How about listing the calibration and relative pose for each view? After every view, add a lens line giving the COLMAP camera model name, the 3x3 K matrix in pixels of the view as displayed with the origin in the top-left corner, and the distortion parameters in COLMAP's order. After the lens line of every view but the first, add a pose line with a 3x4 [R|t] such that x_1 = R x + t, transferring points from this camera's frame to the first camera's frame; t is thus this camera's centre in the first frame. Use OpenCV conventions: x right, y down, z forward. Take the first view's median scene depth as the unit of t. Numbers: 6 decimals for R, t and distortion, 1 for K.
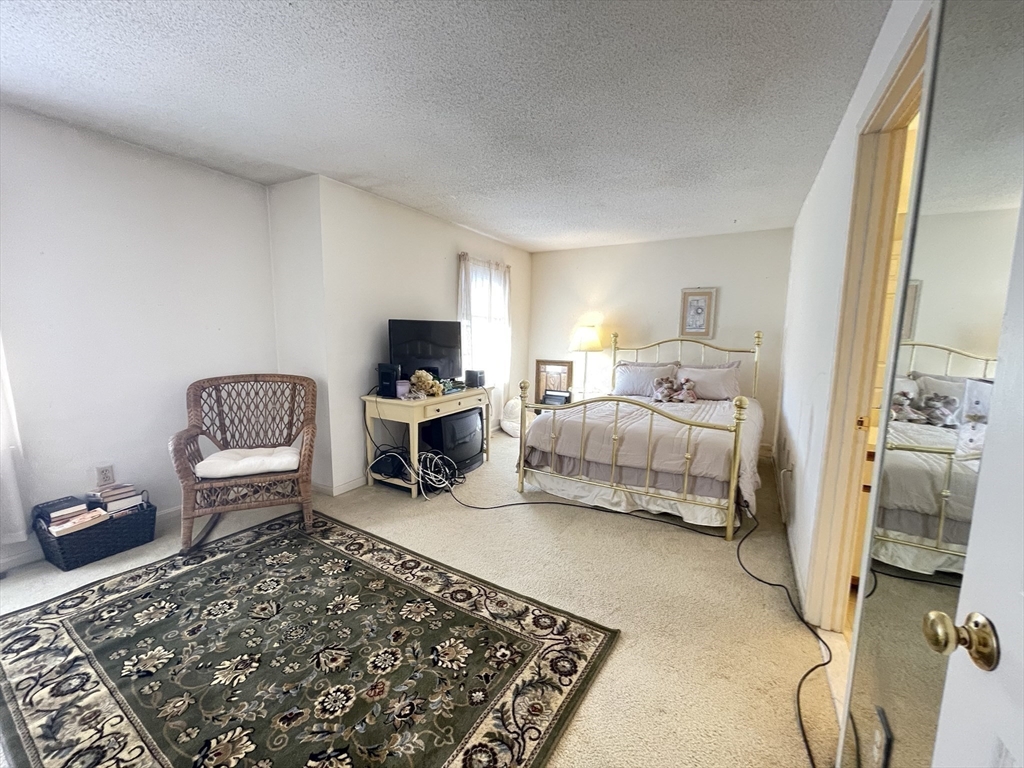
lens RADIAL K [[407.5, 0, 509.6], [0, 407.5, 384.0], [0, 0, 1]] dist [0.002057, 0.000256]
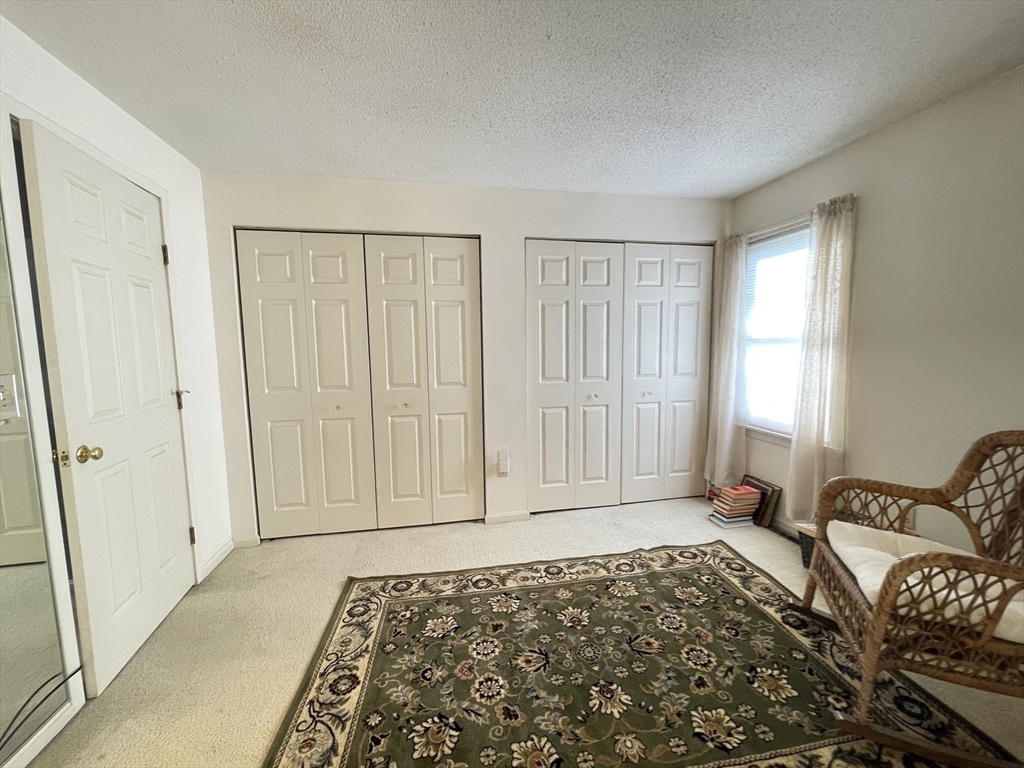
lens RADIAL K [[407.5, 0, 511.8], [0, 407.5, 384.7], [0, 0, 1]] dist [0.002057, 0.000256]
pose [[-0.741638, 0.062275, -0.667903, 0.262059], [-0.083162, 0.979464, 0.183669, -0.211231], [0.665625, 0.191760, -0.721229, 1.652037]]
